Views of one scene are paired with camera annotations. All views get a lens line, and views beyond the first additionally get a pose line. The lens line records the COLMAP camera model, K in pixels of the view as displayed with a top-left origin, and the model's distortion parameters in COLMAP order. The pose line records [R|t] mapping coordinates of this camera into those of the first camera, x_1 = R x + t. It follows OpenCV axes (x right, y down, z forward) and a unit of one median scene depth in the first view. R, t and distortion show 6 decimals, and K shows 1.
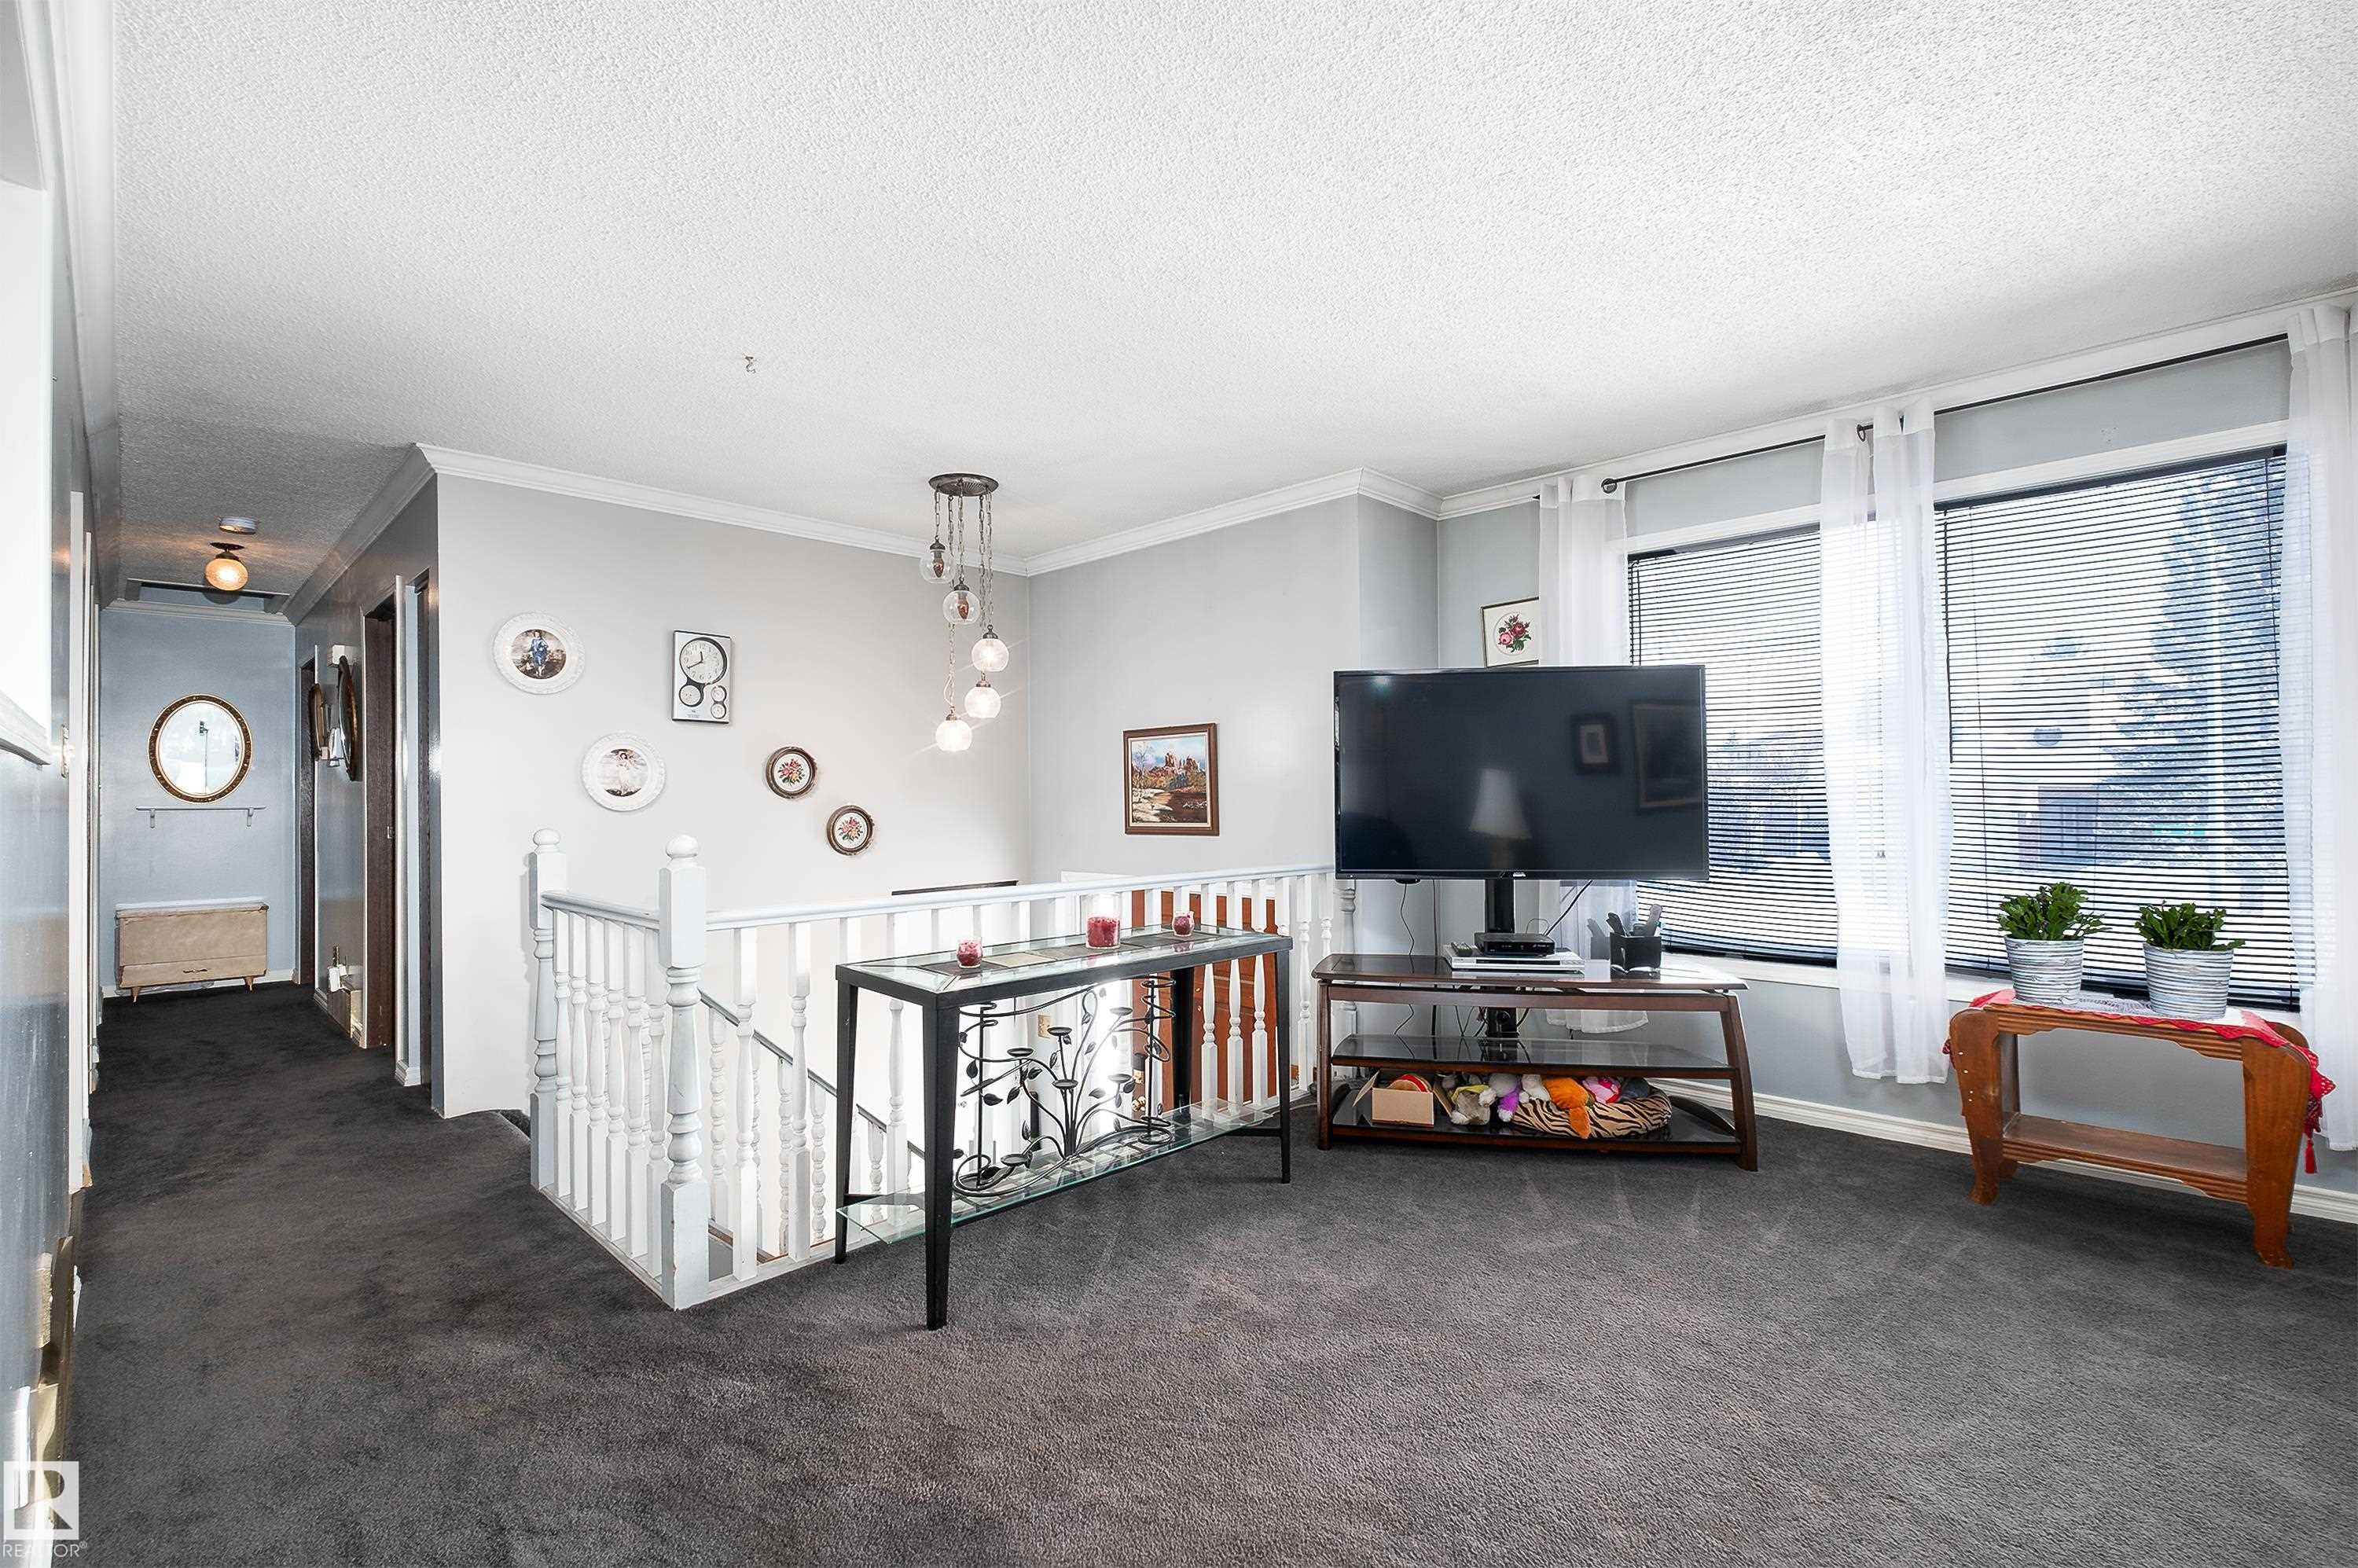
lens RADIAL K [[1036.1, 0, 1162.0], [0, 1036.1, 786.8], [0, 0, 1]] dist [-0.001049, -0.000714]
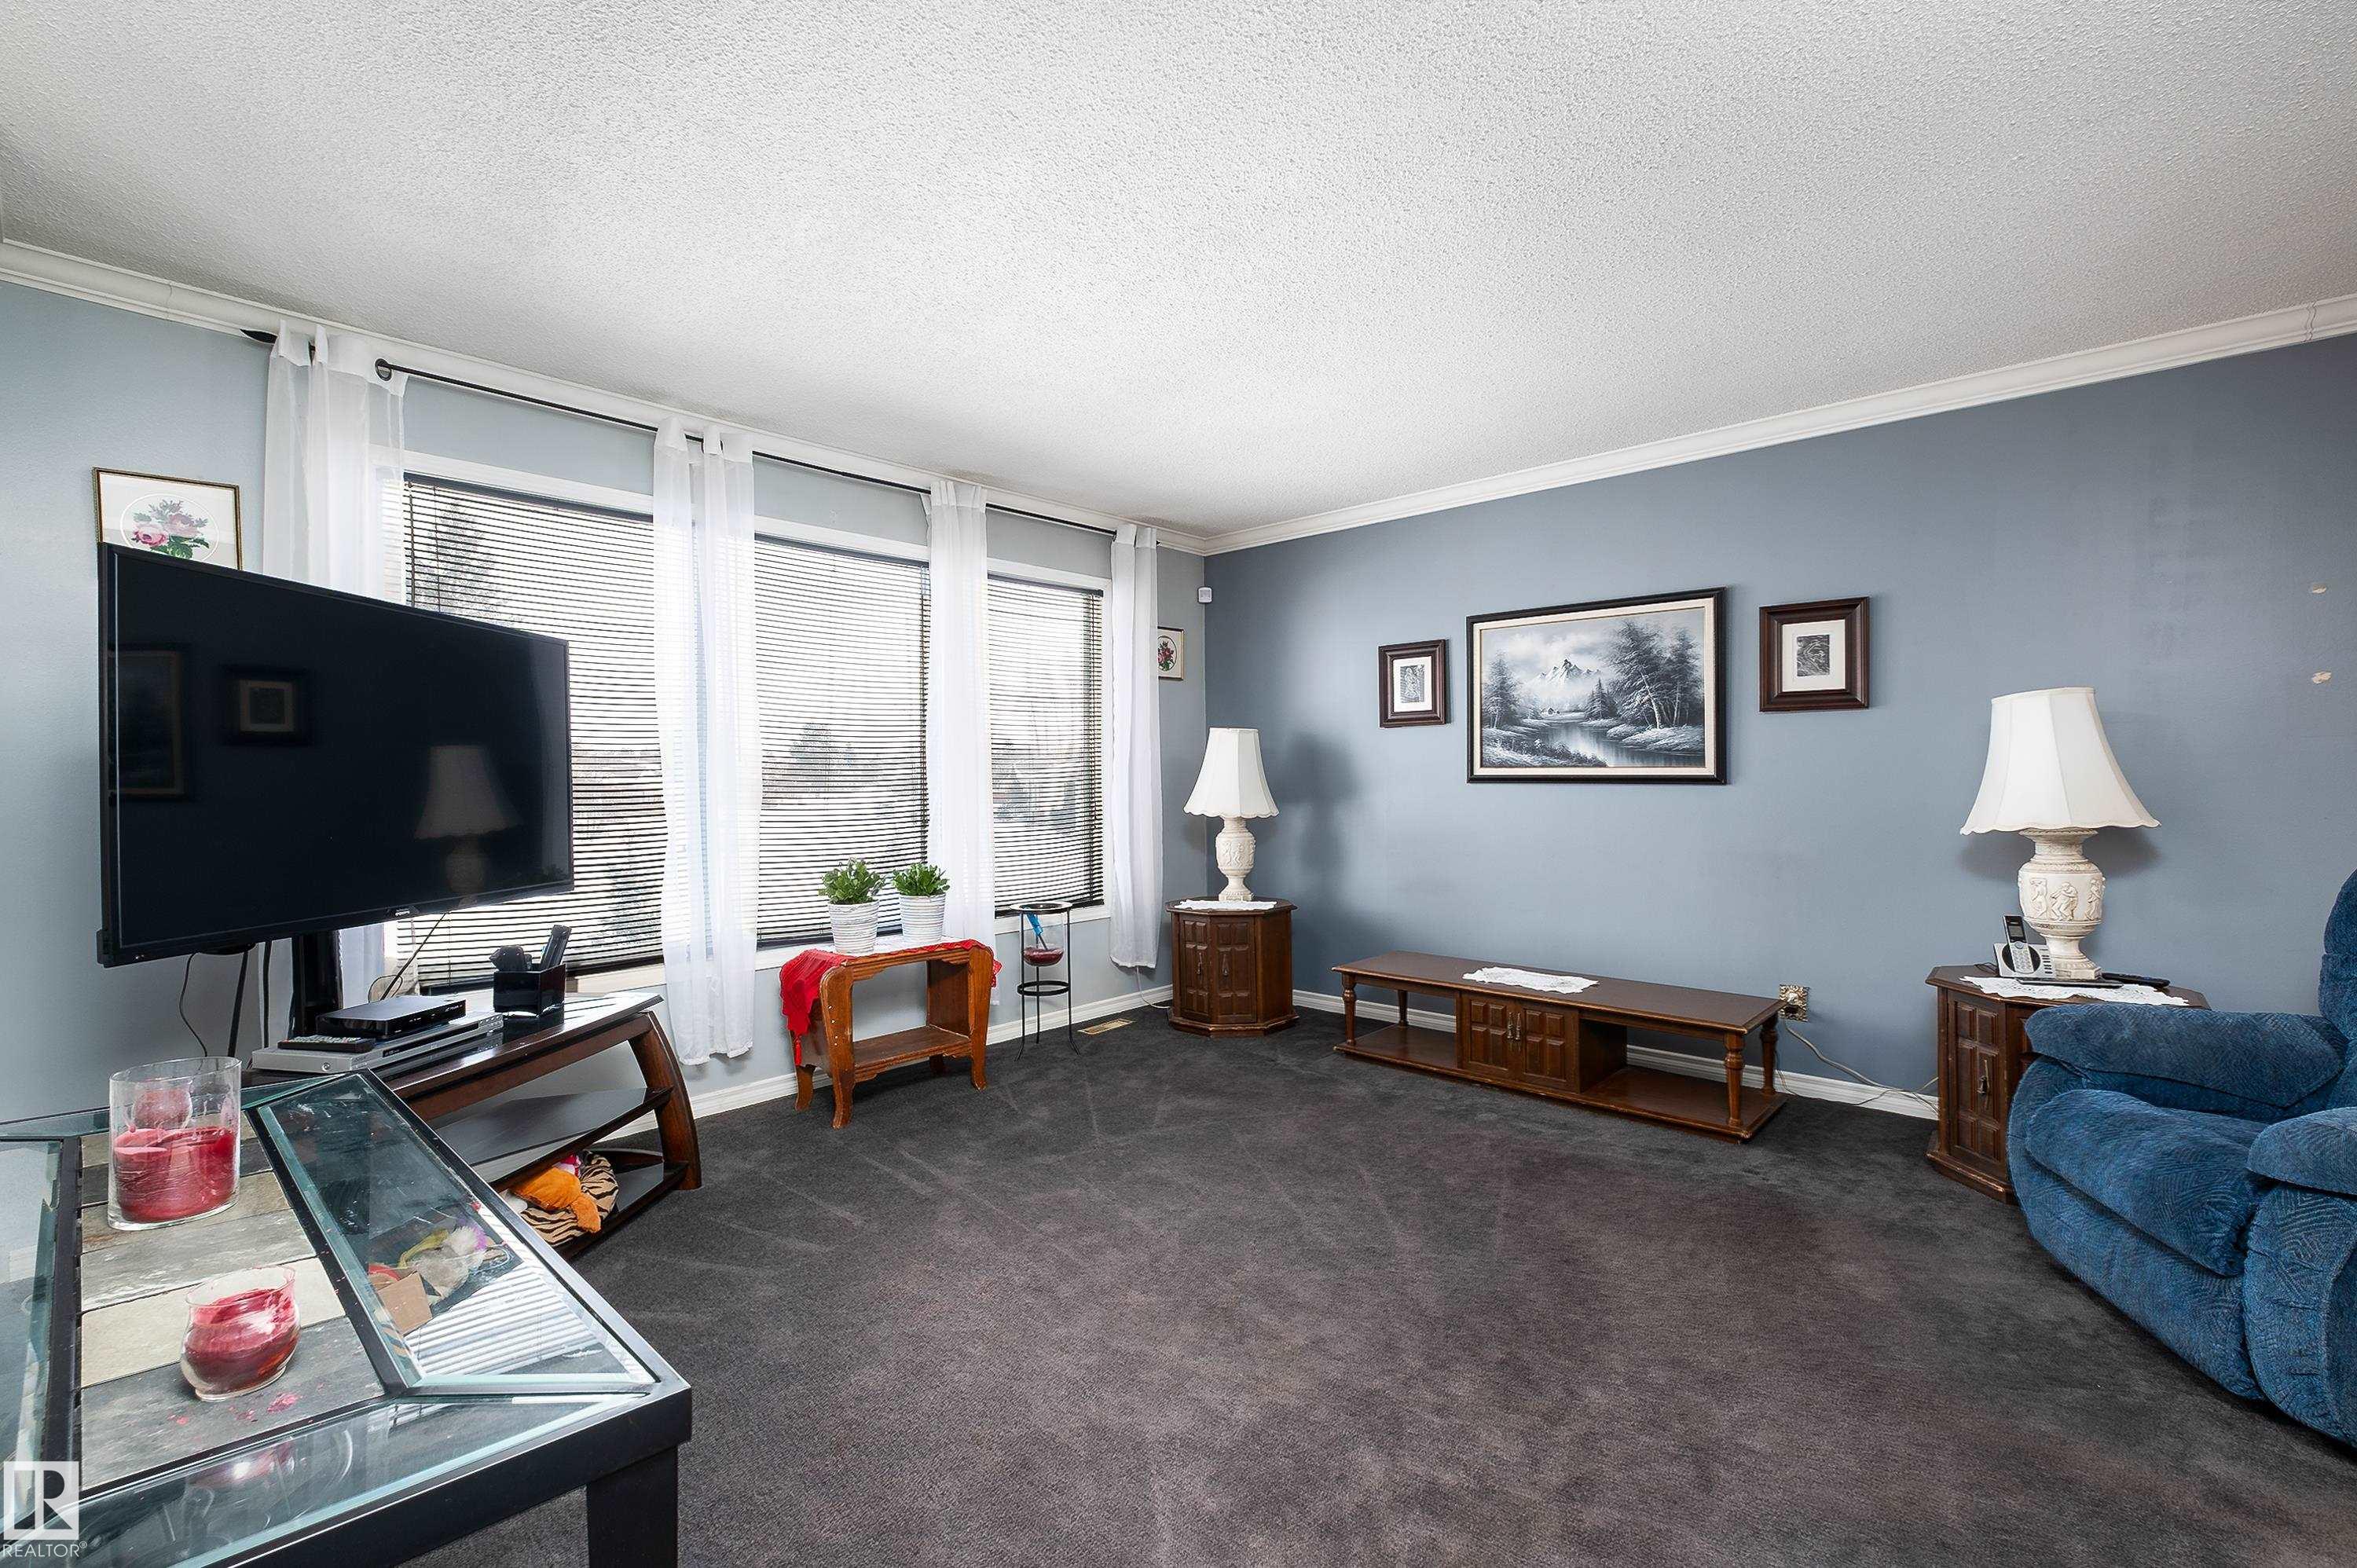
lens RADIAL K [[1020.4, 0, 1170.7], [0, 1020.4, 775.8], [0, 0, 1]] dist [0.000034, 0.000034]
pose [[-0.033272, 0.009457, 0.999402, -0.360165], [-0.002426, 0.999952, -0.009543, 0.001276], [-0.999443, -0.002742, -0.033247, 0.560215]]
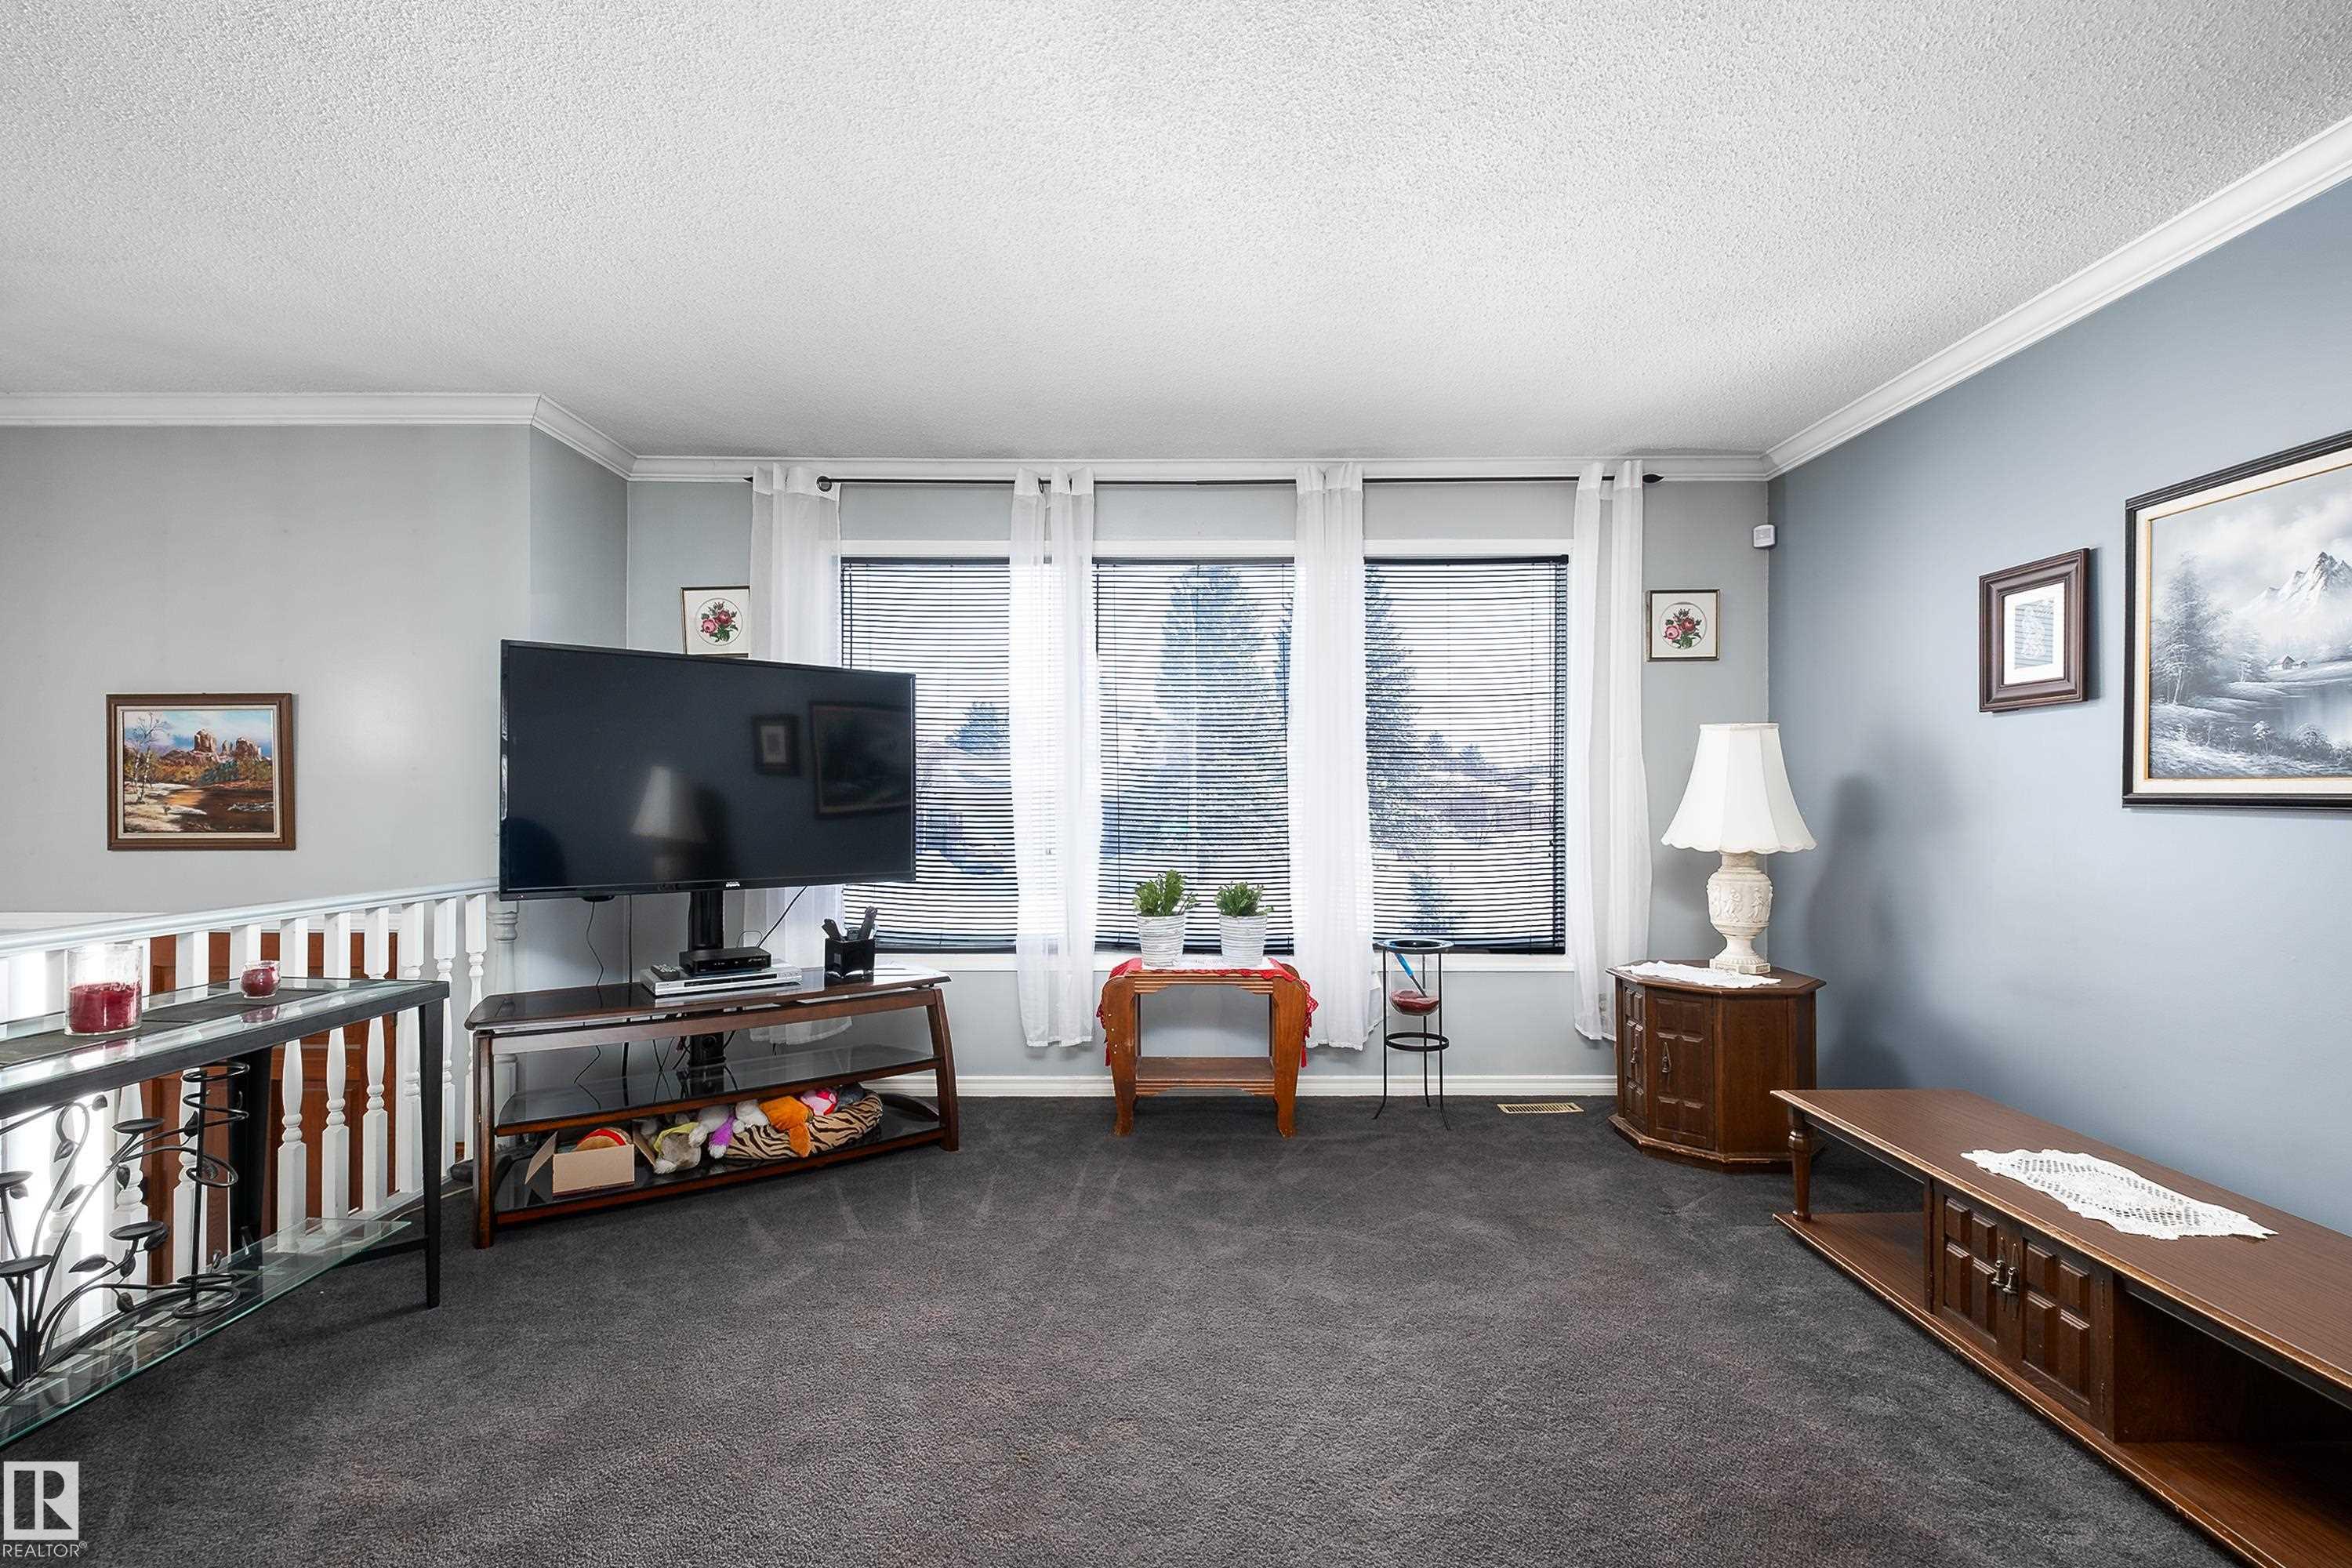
lens RADIAL K [[1053.3, 0, 1170.3], [0, 1053.3, 790.0], [0, 0, 1]] dist [0.009231, -0.008109]
pose [[0.711306, 0.013234, 0.702758, -0.040625], [-0.015759, 0.999872, -0.002879, -0.002696], [-0.702706, -0.009027, 0.711423, 0.065691]]
